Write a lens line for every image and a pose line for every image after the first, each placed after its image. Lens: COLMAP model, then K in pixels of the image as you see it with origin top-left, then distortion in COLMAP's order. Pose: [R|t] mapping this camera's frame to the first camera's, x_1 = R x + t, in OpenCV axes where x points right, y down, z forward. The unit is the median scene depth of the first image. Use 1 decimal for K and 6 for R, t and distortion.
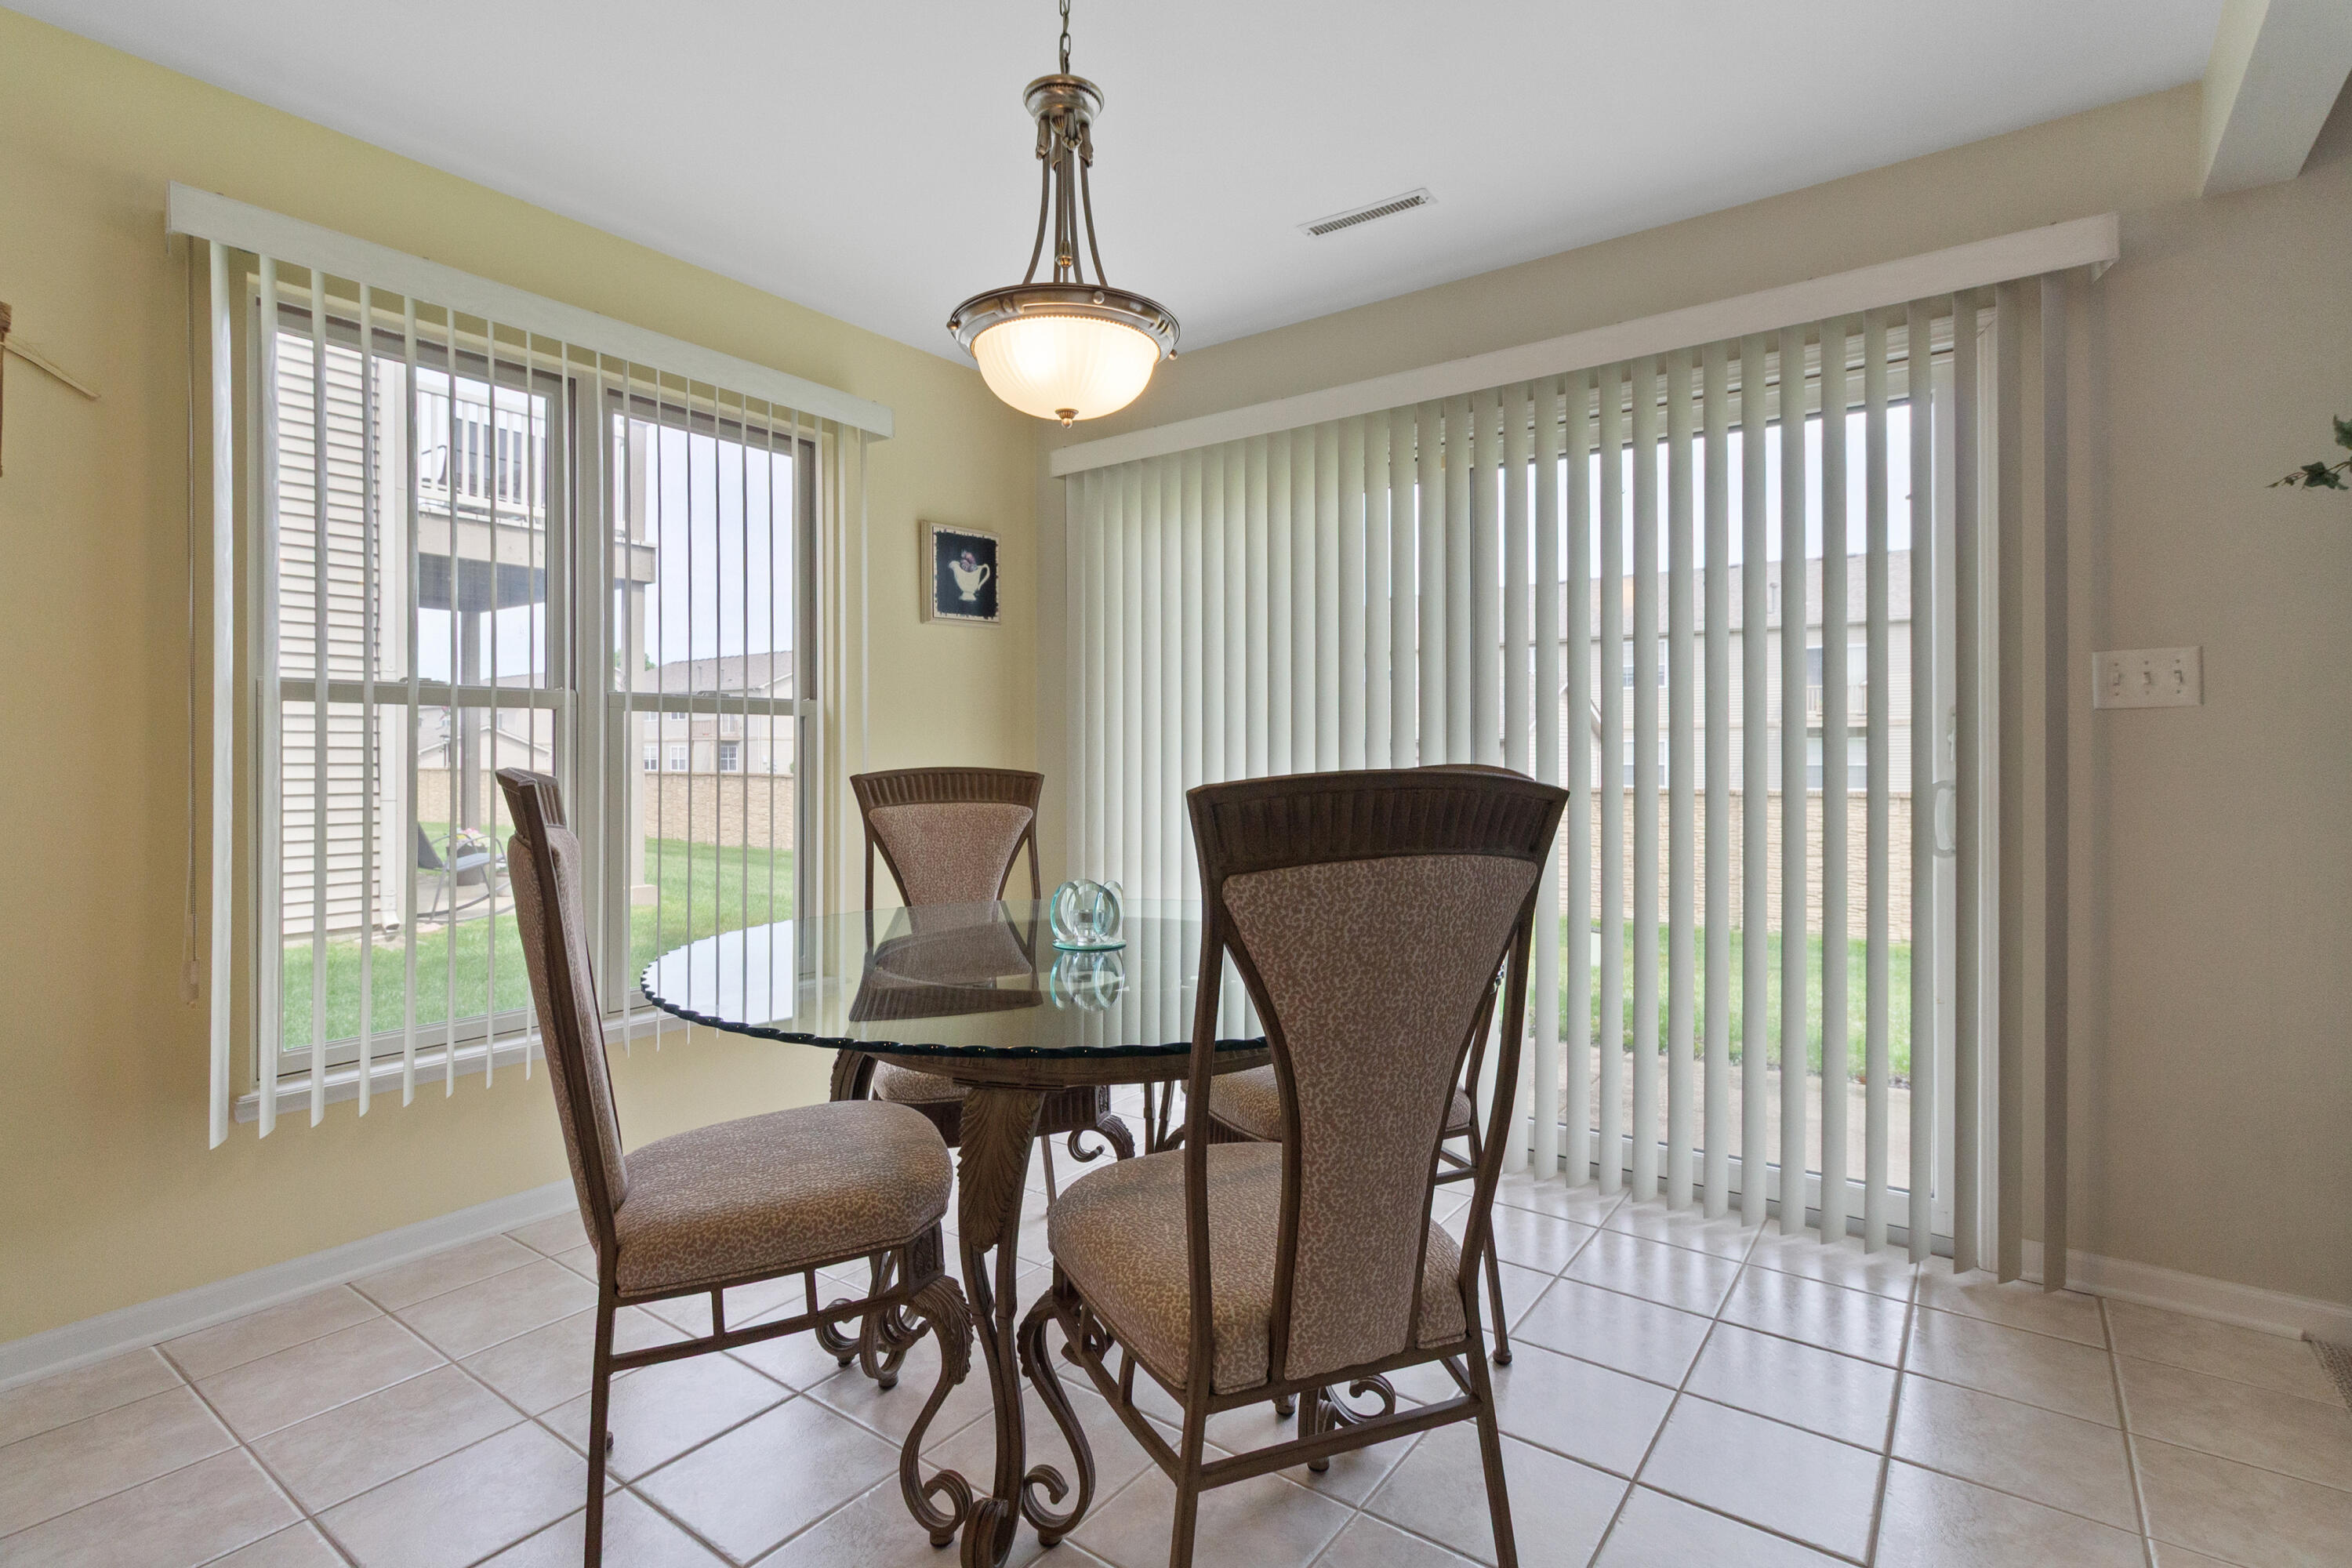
lens RADIAL K [[1108.1, 0, 1176.6], [0, 1108.1, 789.3], [0, 0, 1]] dist [0.006783, -0.000088]
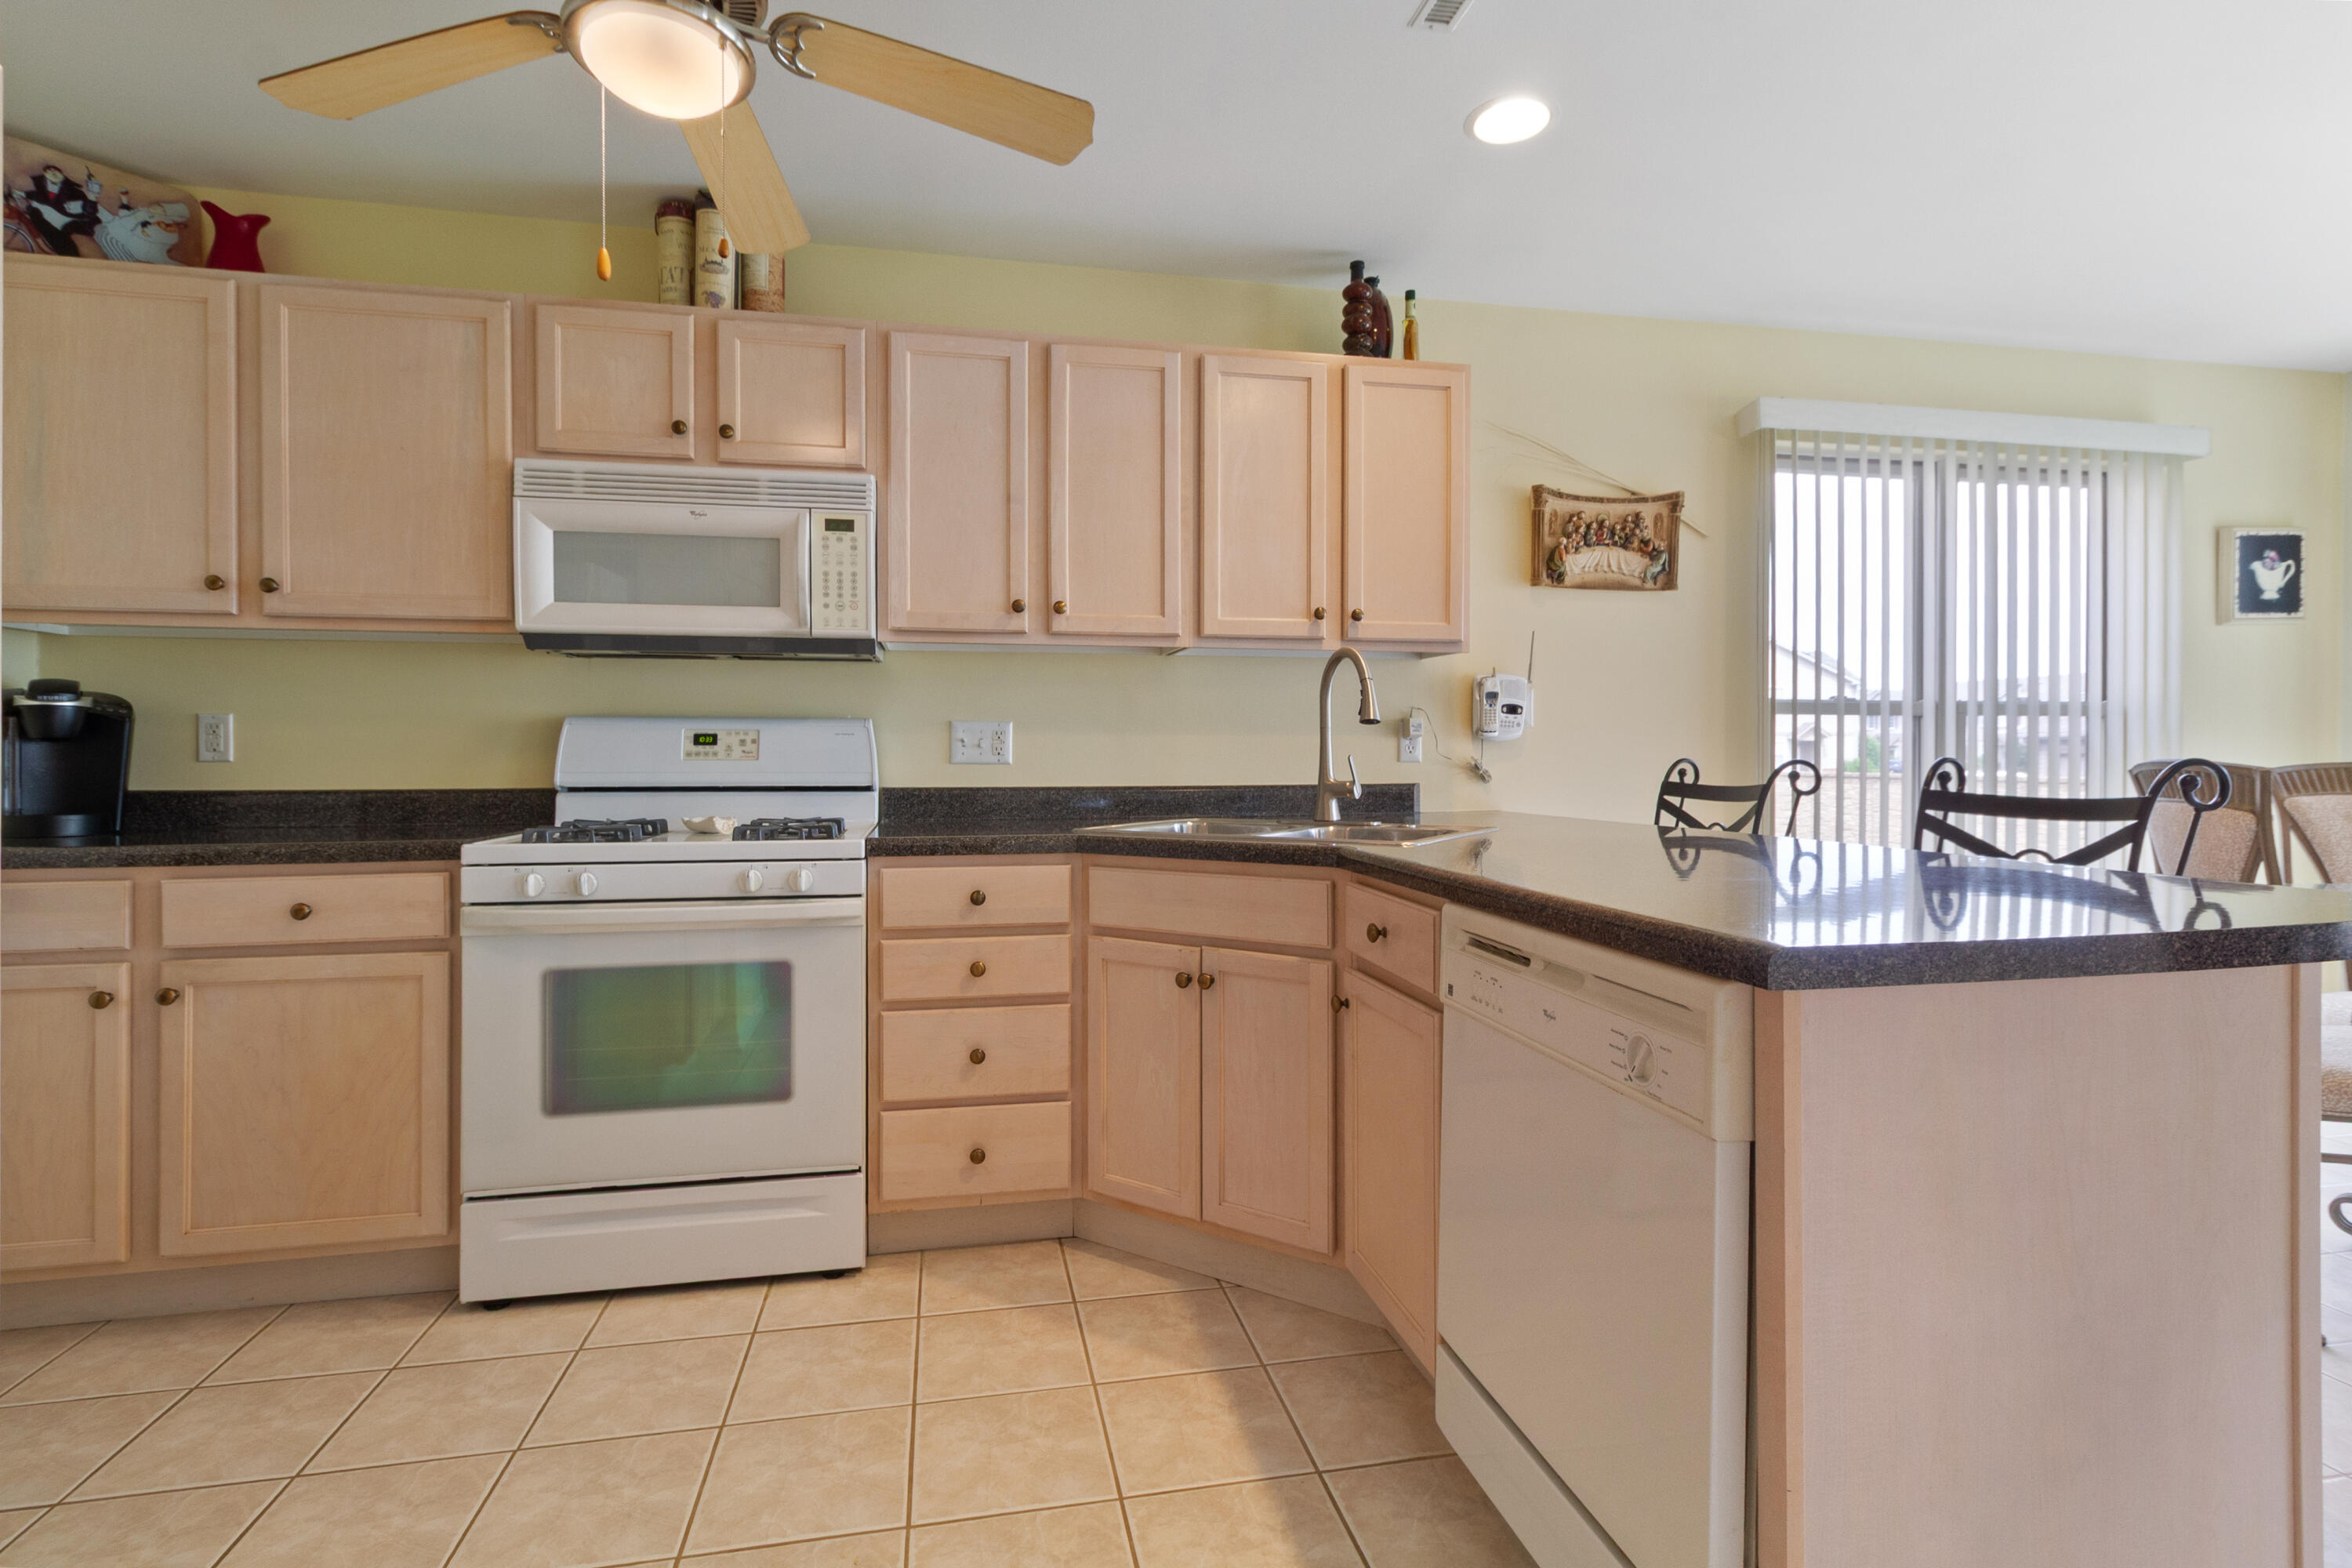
lens RADIAL K [[1108.1, 0, 1174.2], [0, 1108.1, 763.1], [0, 0, 1]] dist [0.006783, -0.000088]
pose [[0.749400, -0.003235, -0.662110, -0.273341], [-0.019117, 0.999465, -0.026520, 0.026360], [0.661842, 0.032532, 0.748937, -0.431642]]
